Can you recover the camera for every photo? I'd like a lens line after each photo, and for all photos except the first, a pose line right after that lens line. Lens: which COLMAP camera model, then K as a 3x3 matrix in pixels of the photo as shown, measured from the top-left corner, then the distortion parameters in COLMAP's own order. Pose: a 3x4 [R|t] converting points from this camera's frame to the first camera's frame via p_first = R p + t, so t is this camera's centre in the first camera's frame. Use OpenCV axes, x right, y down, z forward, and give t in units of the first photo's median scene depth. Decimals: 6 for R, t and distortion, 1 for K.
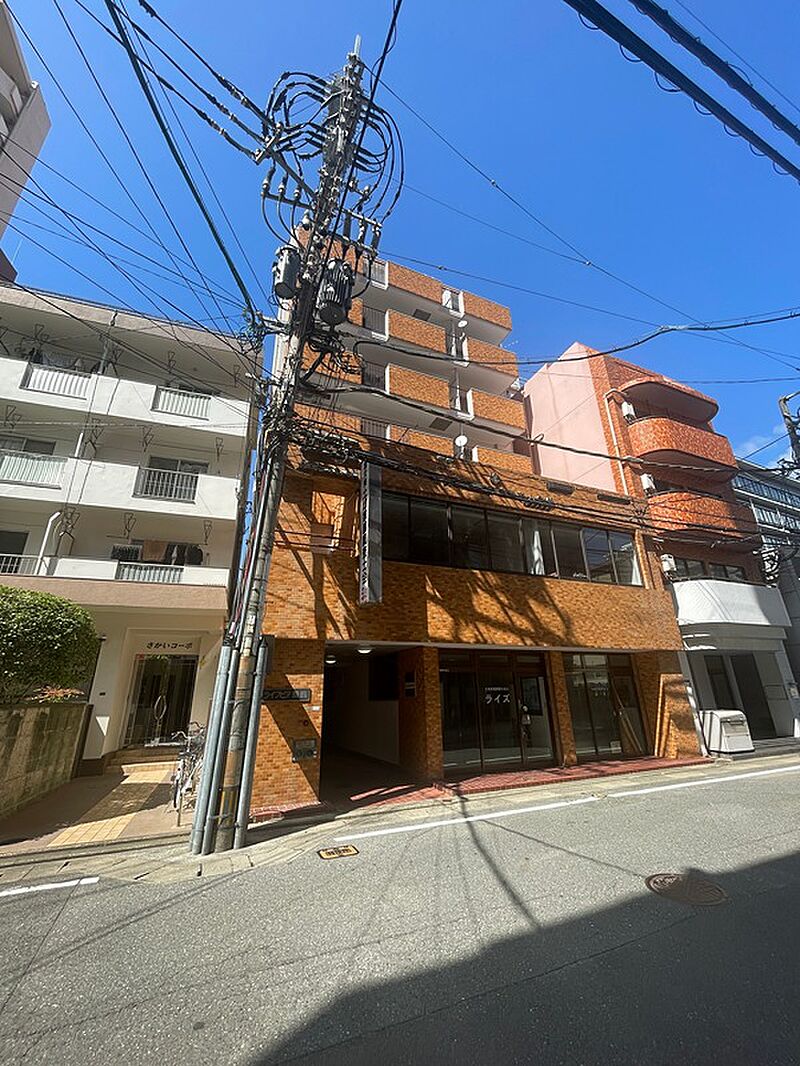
lens RADIAL K [[430.3, 0, 403.2], [0, 430.3, 531.3], [0, 0, 1]] dist [0.000301, 0.000130]
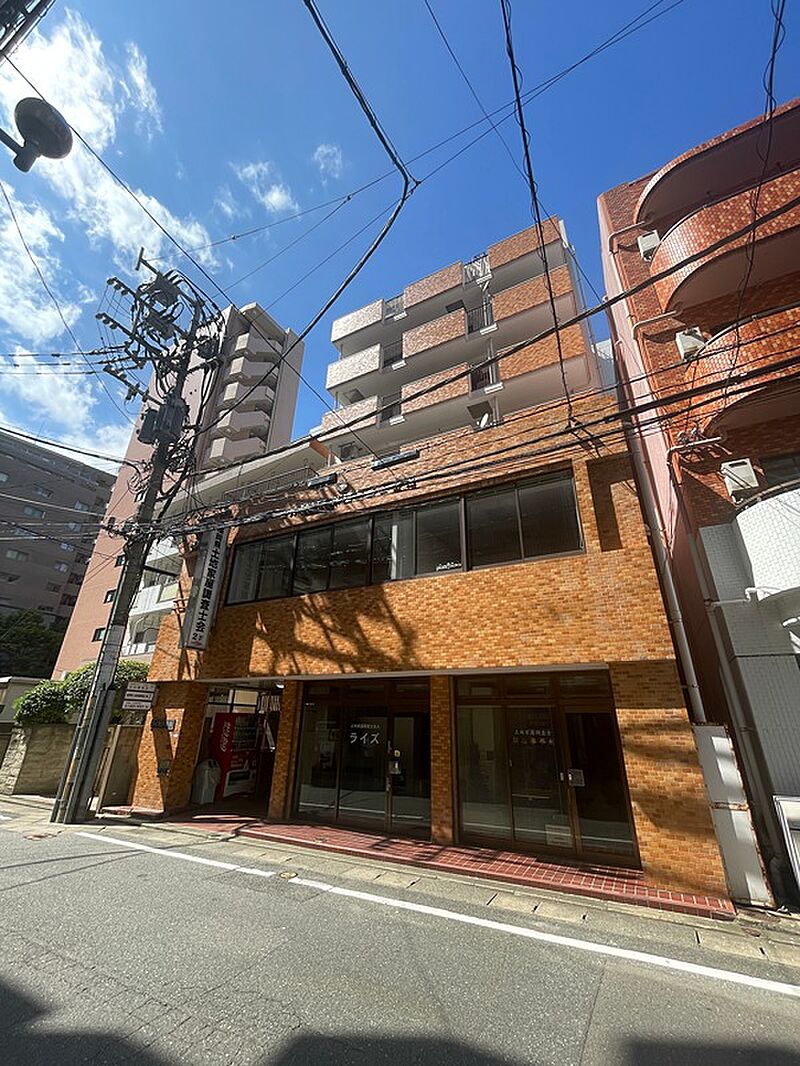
lens RADIAL K [[430.3, 0, 402.8], [0, 430.3, 534.2], [0, 0, 1]] dist [0.000301, 0.000130]
pose [[0.617534, -0.290673, -0.730863, 1.039531], [0.251892, 0.953355, -0.166327, 0.175686], [0.745118, -0.081386, 0.661948, 0.555812]]
